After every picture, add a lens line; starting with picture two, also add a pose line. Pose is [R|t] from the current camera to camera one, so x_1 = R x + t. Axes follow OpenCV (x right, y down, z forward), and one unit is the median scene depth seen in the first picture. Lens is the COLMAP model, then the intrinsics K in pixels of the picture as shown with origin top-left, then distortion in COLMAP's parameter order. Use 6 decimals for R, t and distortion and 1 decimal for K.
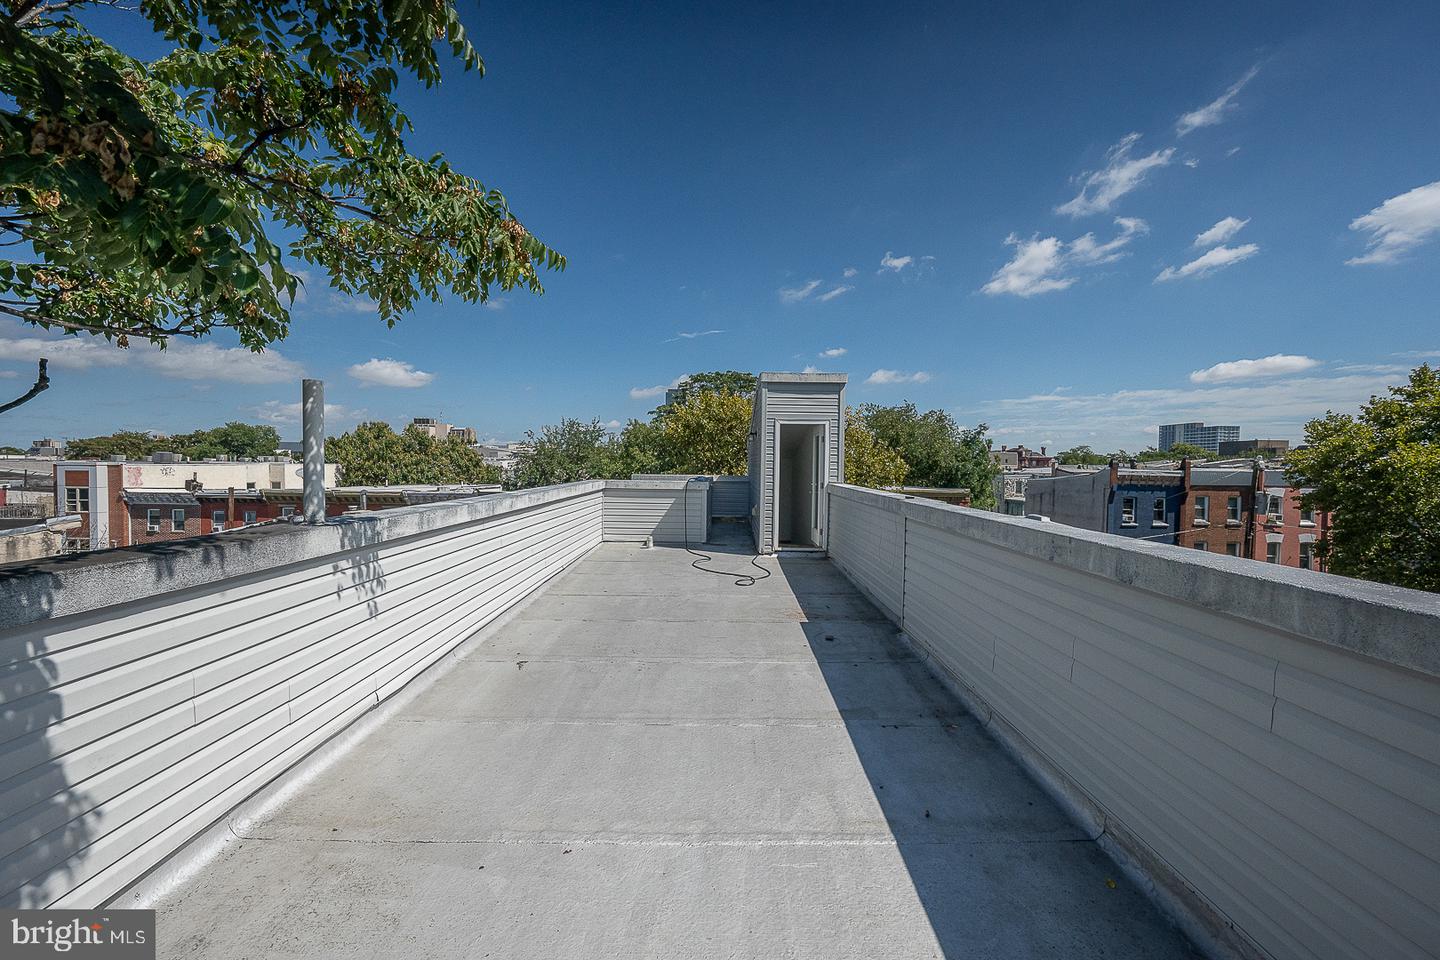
lens RADIAL K [[511.4, 0, 721.0], [0, 511.4, 472.1], [0, 0, 1]] dist [-0.005310, 0.000025]
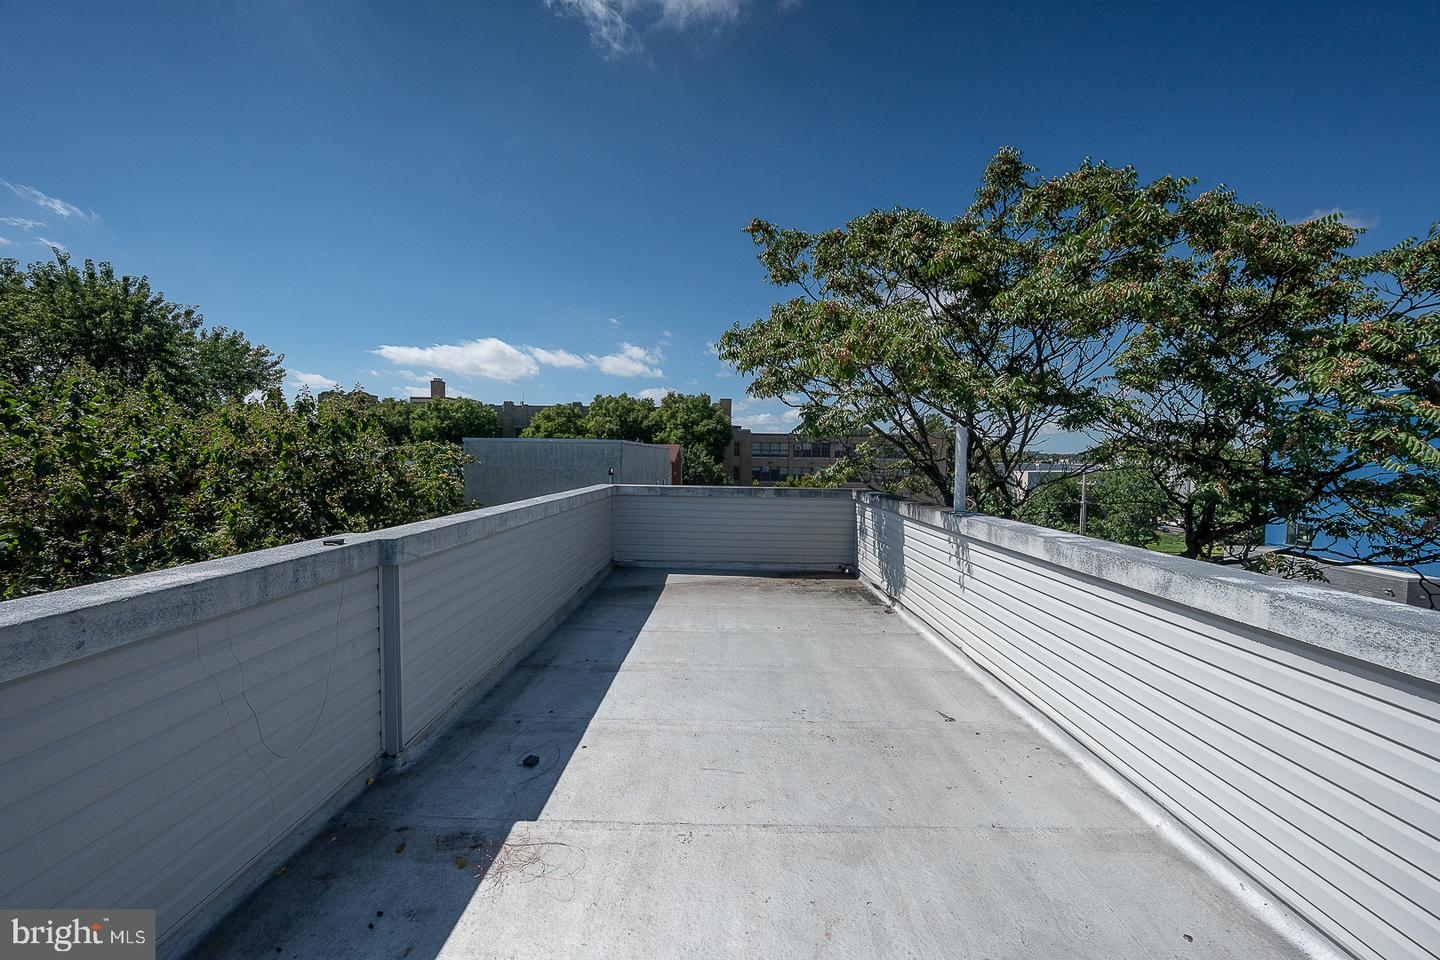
lens RADIAL K [[511.4, 0, 719.8], [0, 511.4, 475.5], [0, 0, 1]] dist [-0.005310, 0.000025]
pose [[-0.999559, -0.024469, 0.016847, -0.021678], [-0.023484, 0.998135, 0.056340, -0.074710], [-0.018194, 0.055920, -0.998269, 2.094492]]
